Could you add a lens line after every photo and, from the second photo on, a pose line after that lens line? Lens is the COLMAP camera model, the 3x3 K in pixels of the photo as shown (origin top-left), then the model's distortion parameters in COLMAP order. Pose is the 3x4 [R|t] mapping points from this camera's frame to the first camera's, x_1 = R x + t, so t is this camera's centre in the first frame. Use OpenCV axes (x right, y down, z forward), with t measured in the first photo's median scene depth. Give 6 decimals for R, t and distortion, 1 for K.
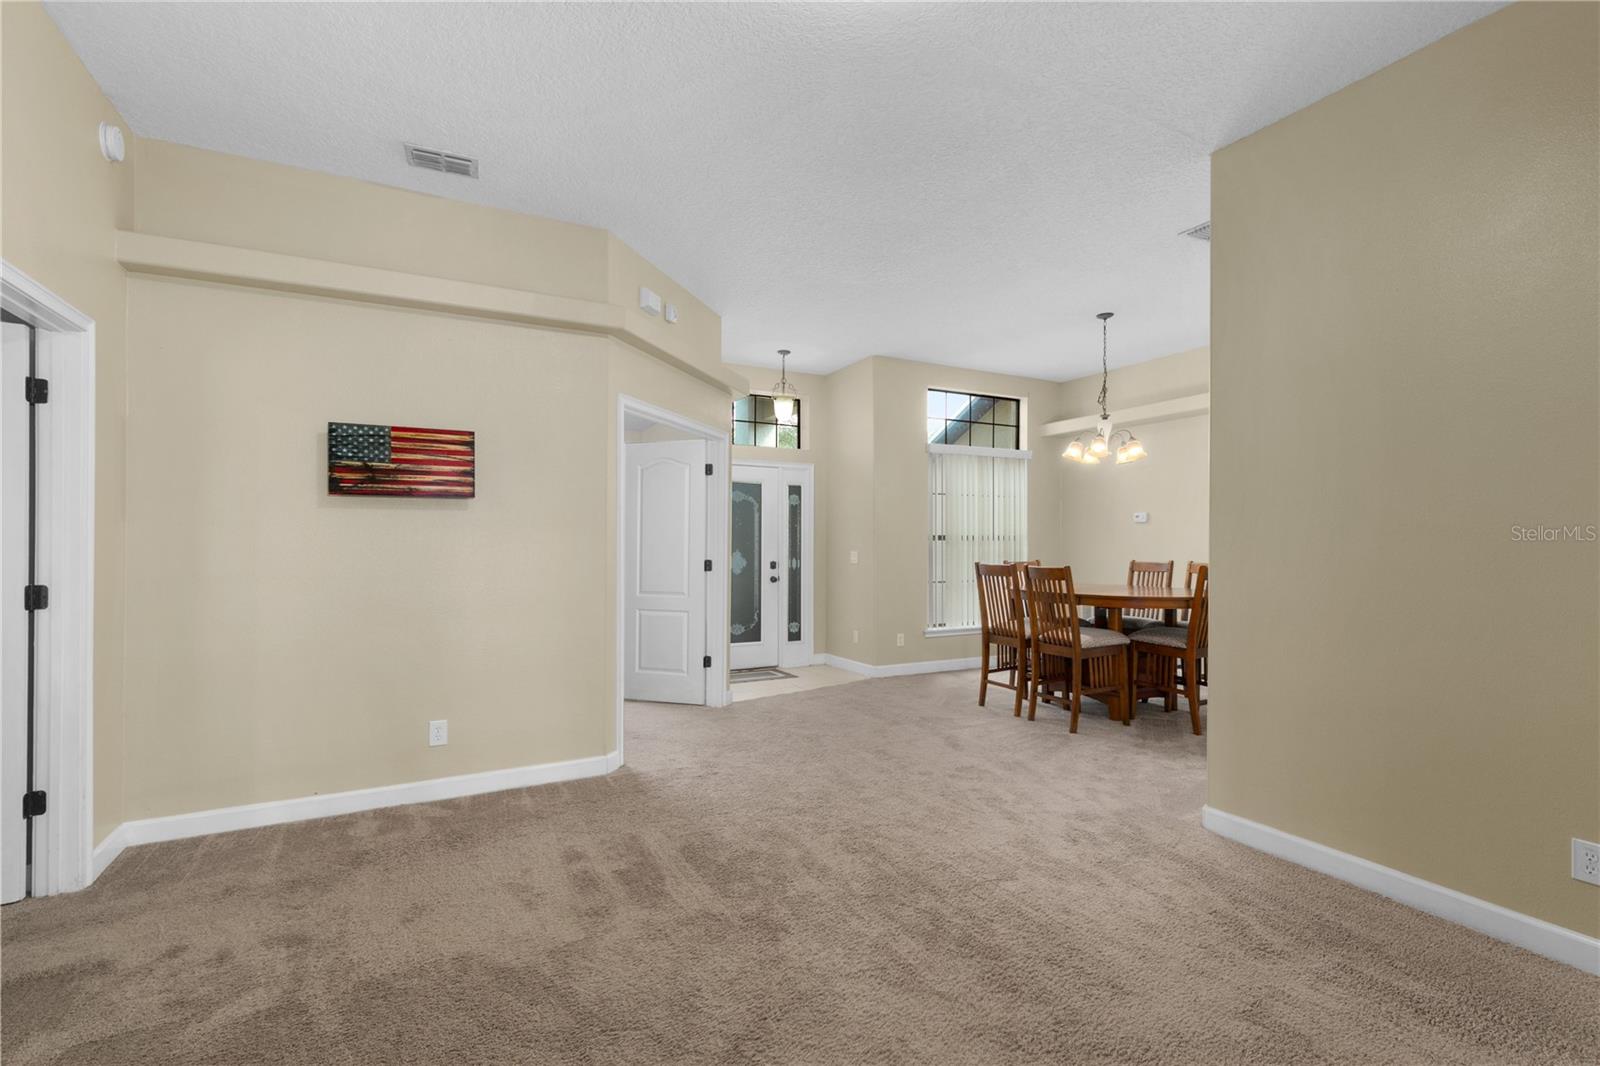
lens RADIAL K [[716.0, 0, 786.9], [0, 716.0, 537.2], [0, 0, 1]] dist [-0.002307, 0.001296]
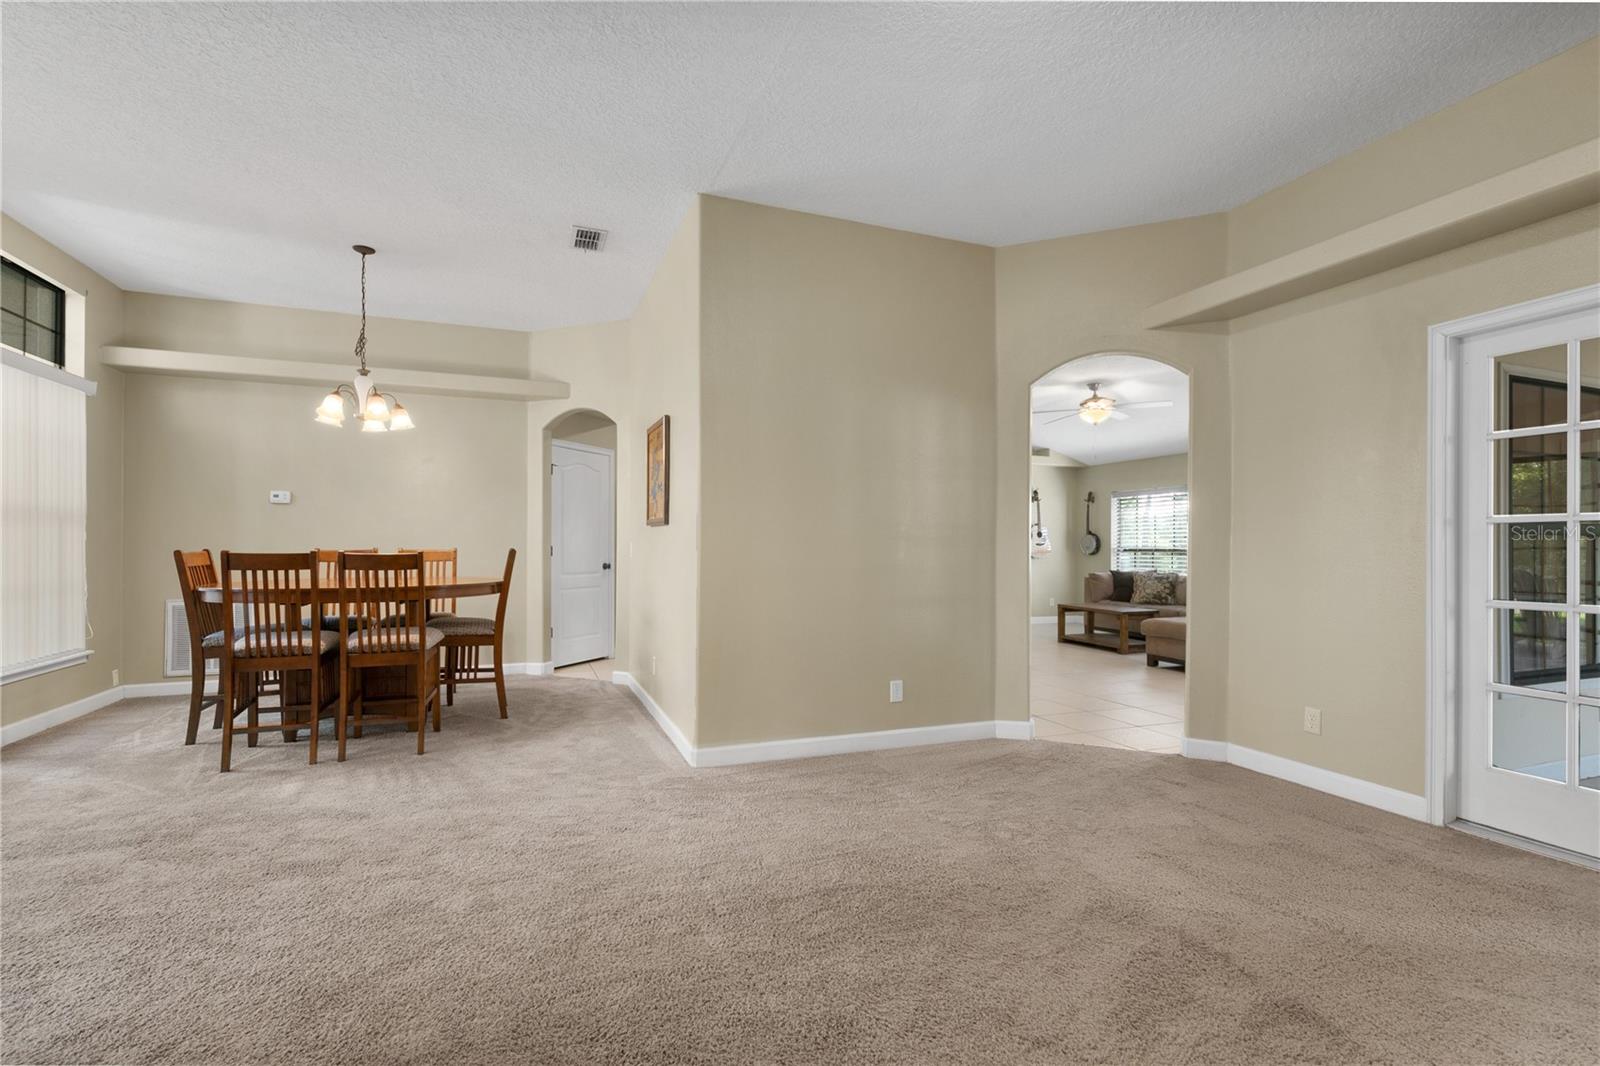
lens RADIAL K [[712.1, 0, 801.6], [0, 712.1, 537.1], [0, 0, 1]] dist [0.019913, 0.000197]
pose [[0.106815, 0.010323, 0.994225, -0.321259], [-0.014098, 0.999861, -0.008867, 0.021330], [-0.994179, -0.013069, 0.106946, 0.408374]]
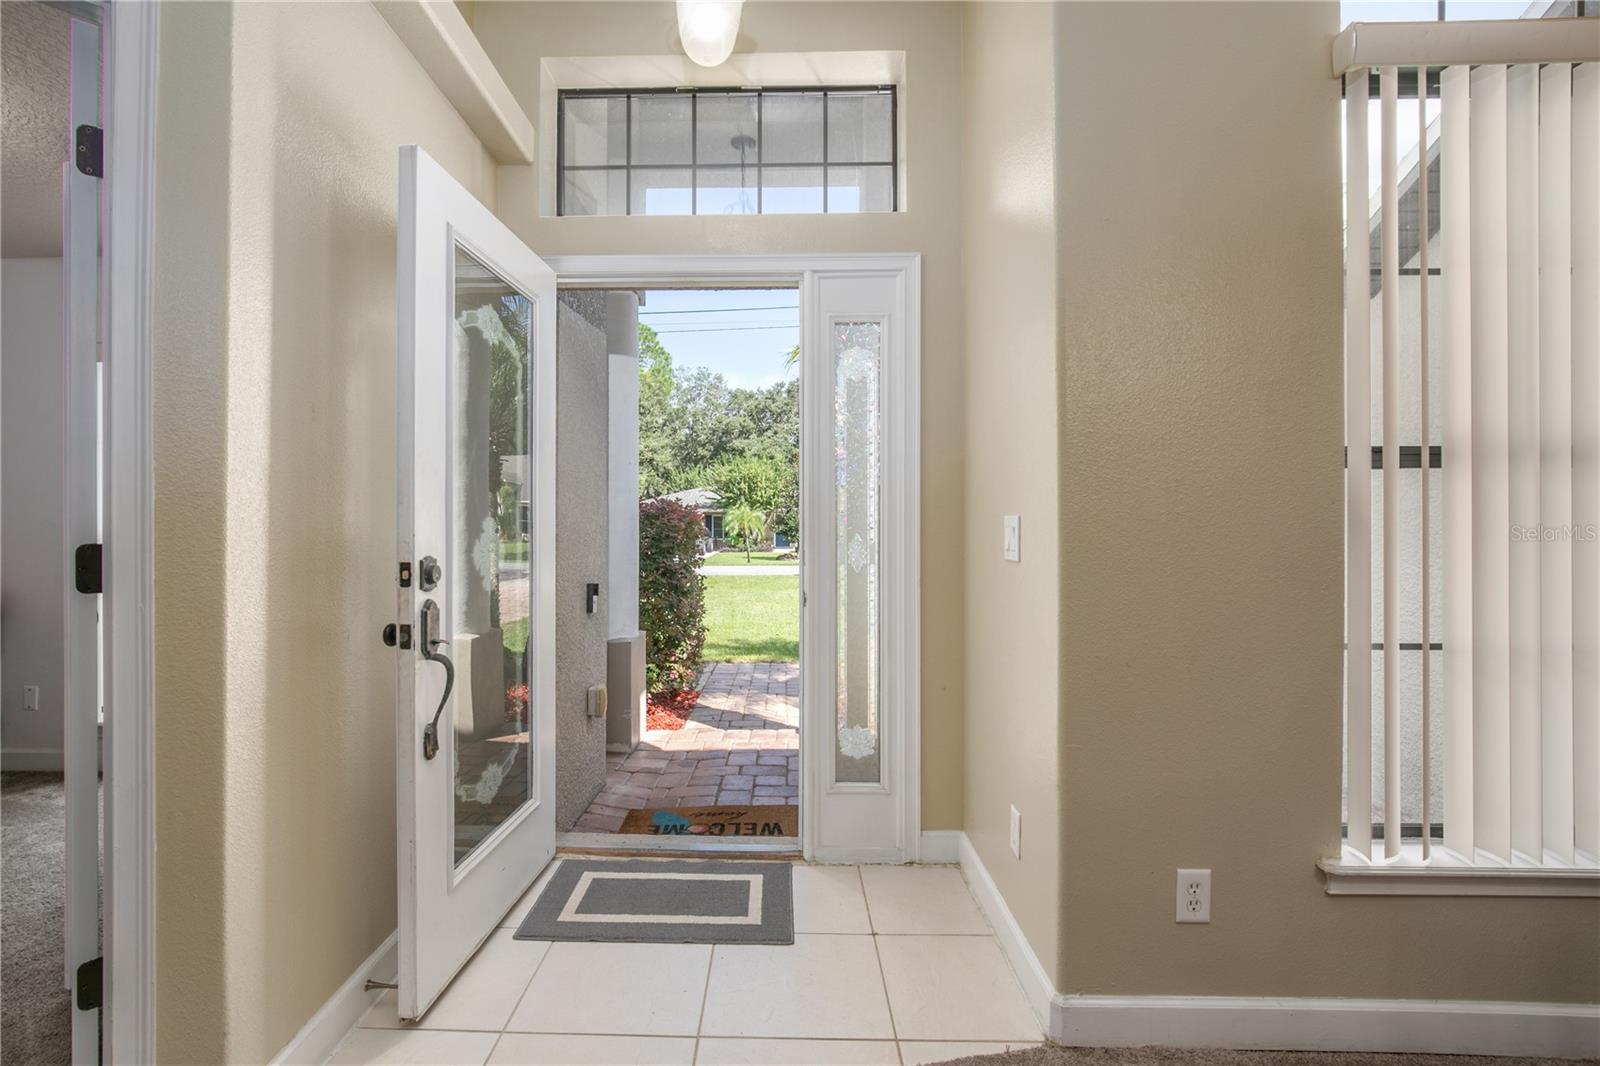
lens RADIAL K [[716.0, 0, 803.1], [0, 716.0, 526.4], [0, 0, 1]] dist [-0.002307, 0.001296]
pose [[0.880689, -0.000751, -0.473694, 0.191513], [0.005963, 0.999937, 0.009502, 0.026385], [0.473657, -0.011193, 0.880638, 0.896398]]
